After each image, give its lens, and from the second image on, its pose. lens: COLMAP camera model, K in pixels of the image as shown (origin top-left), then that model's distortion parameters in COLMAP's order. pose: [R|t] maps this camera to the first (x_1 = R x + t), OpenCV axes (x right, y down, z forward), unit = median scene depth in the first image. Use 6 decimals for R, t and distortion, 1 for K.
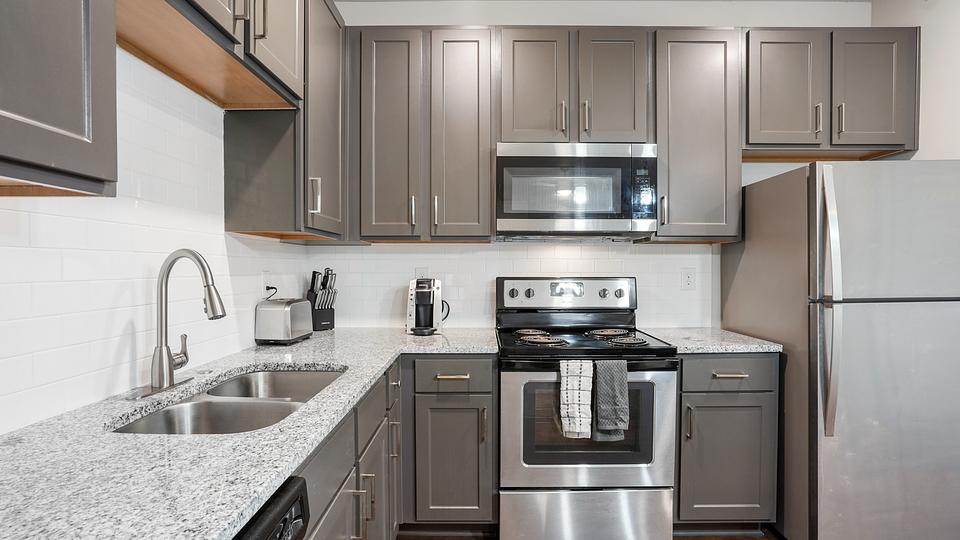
lens RADIAL K [[485.7, 0, 480.4], [0, 485.7, 263.4], [0, 0, 1]] dist [-0.000549, 0.000032]
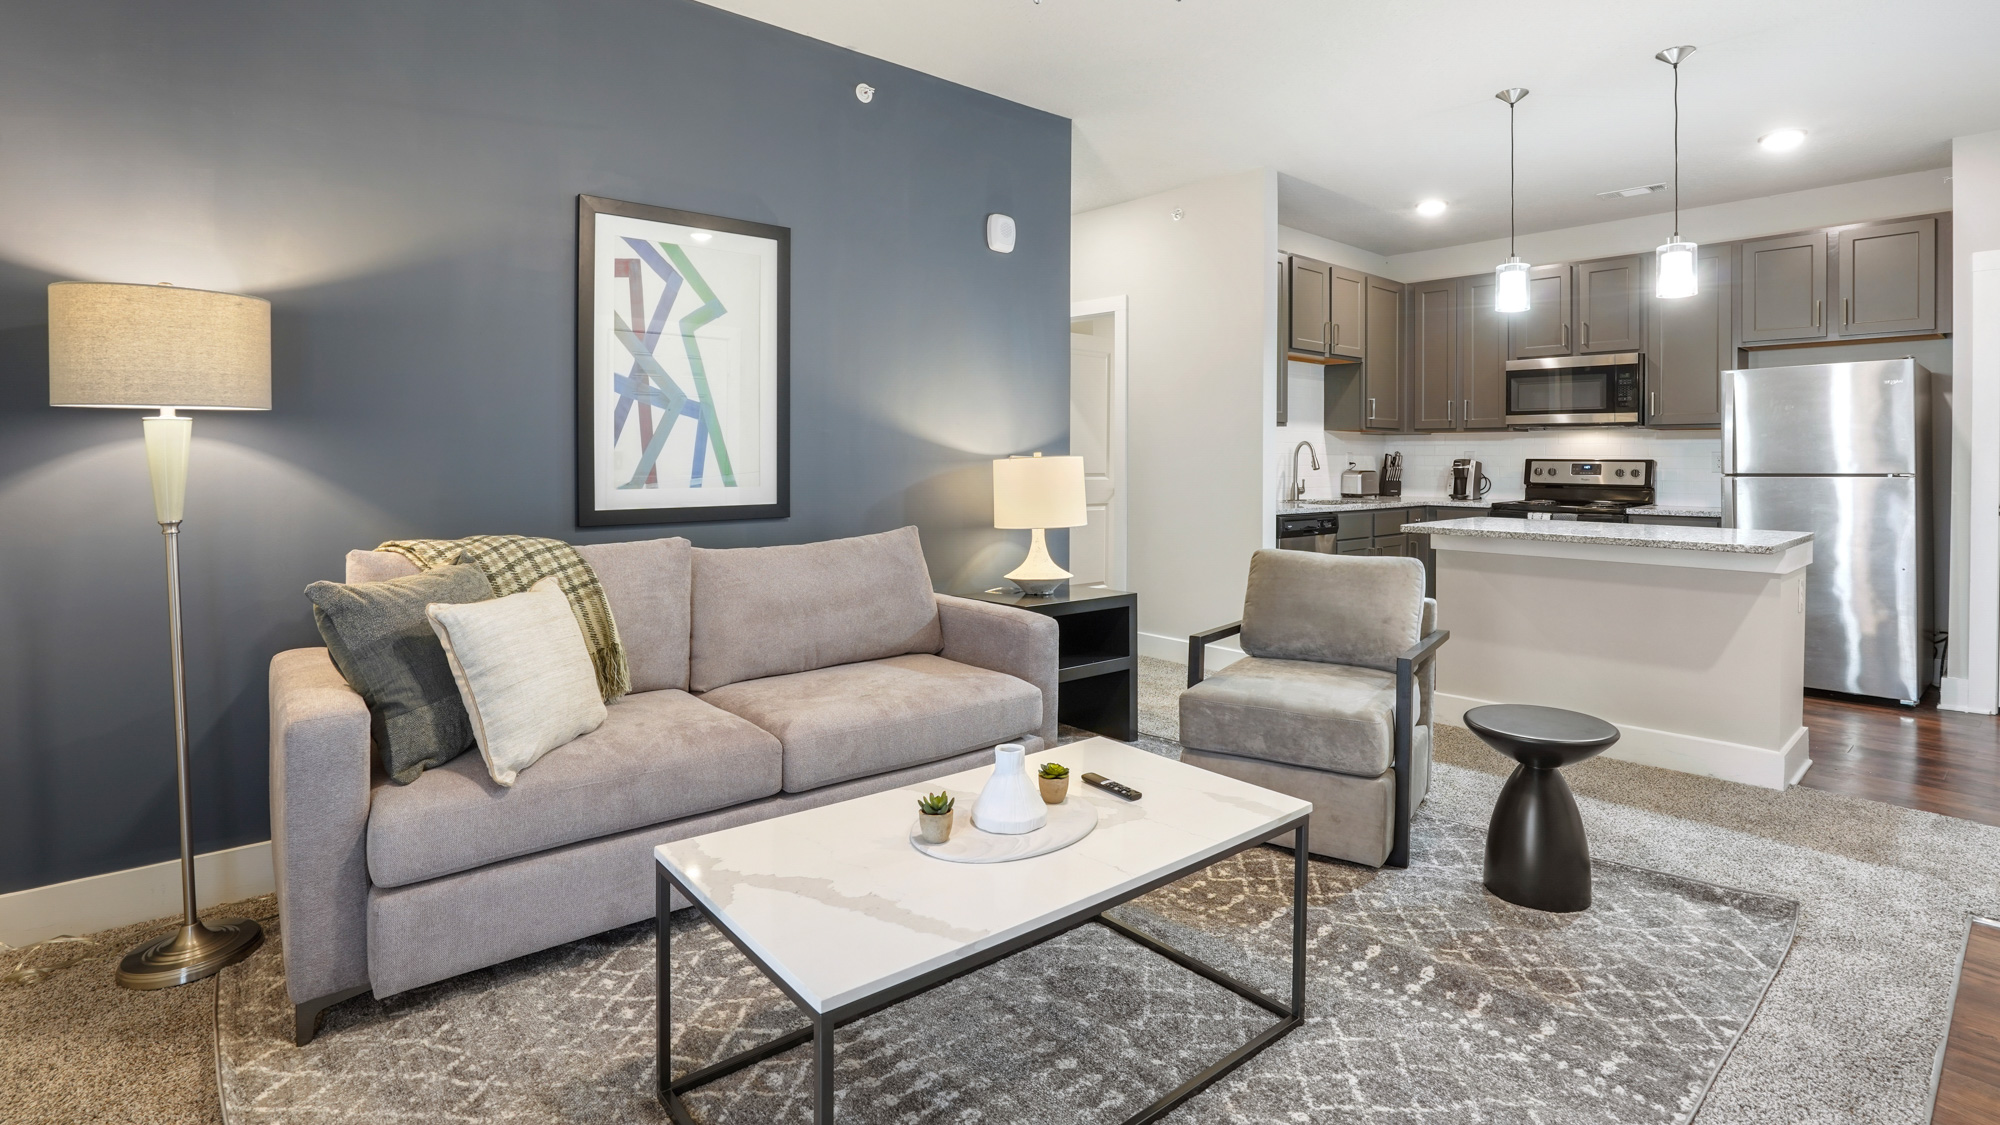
lens RADIAL K [[947.5, 0, 1002.4], [0, 947.5, 550.0], [0, 0, 1]] dist [-0.000616, -0.000043]
pose [[0.653709, 0.076100, -0.752910, 1.164933], [-0.003685, 0.995239, 0.097394, 0.033718], [0.756737, -0.060893, 0.650877, -1.890154]]
